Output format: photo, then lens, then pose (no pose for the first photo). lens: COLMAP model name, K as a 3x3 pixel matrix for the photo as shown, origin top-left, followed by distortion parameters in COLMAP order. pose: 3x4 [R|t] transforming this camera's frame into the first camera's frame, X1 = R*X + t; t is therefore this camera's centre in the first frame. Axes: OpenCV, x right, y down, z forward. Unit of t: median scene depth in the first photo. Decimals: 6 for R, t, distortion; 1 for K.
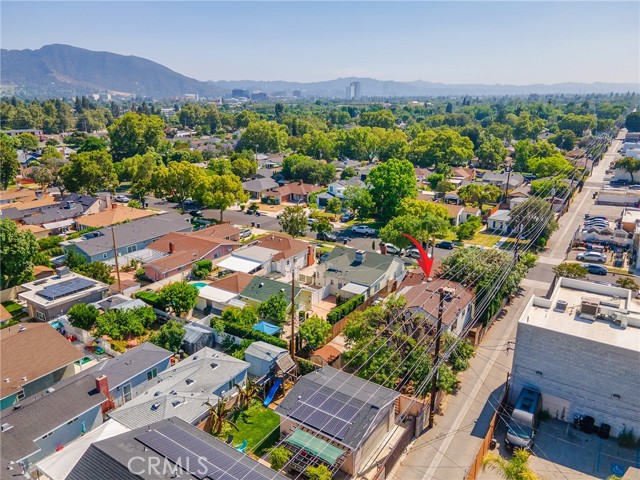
lens RADIAL K [[465.4, 0, 316.2], [0, 465.4, 236.4], [0, 0, 1]] dist [0.044354, 0.006965]
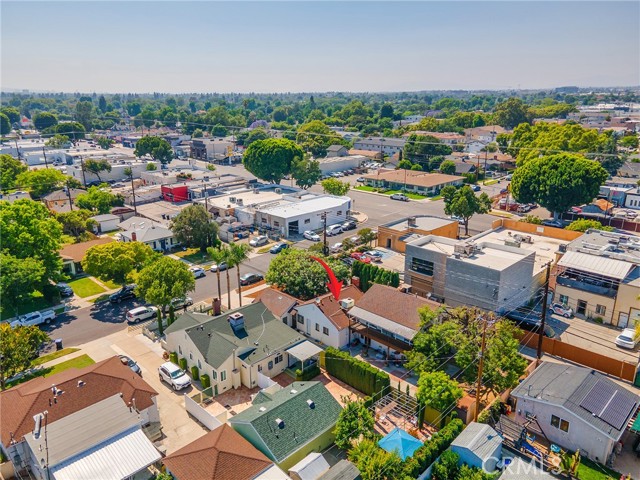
lens RADIAL K [[465.4, 0, 316.2], [0, 465.4, 236.4], [0, 0, 1]] dist [0.044354, 0.006965]
pose [[0.203953, -0.284871, 0.936617, -0.502591], [0.286528, 0.932202, 0.221136, -0.198594], [-0.936112, 0.223265, 0.271749, 0.616632]]
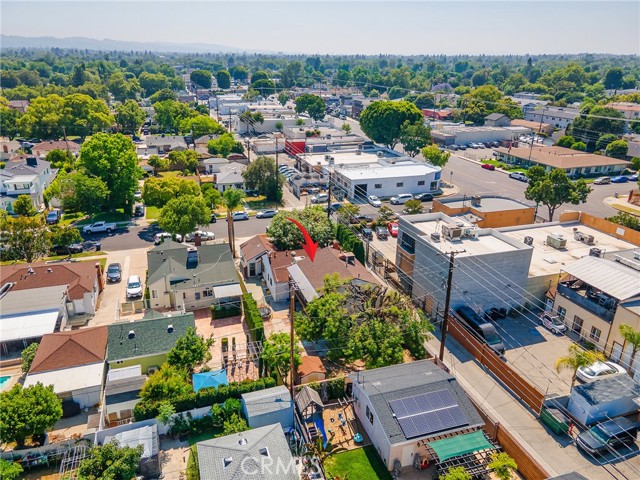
lens RADIAL K [[465.4, 0, 316.2], [0, 465.4, 236.4], [0, 0, 1]] dist [0.044354, 0.006965]
pose [[0.618130, -0.274527, 0.736580, -0.353917], [0.212161, 0.960524, 0.179949, -0.087024], [-0.756903, 0.045042, 0.651973, 0.270901]]
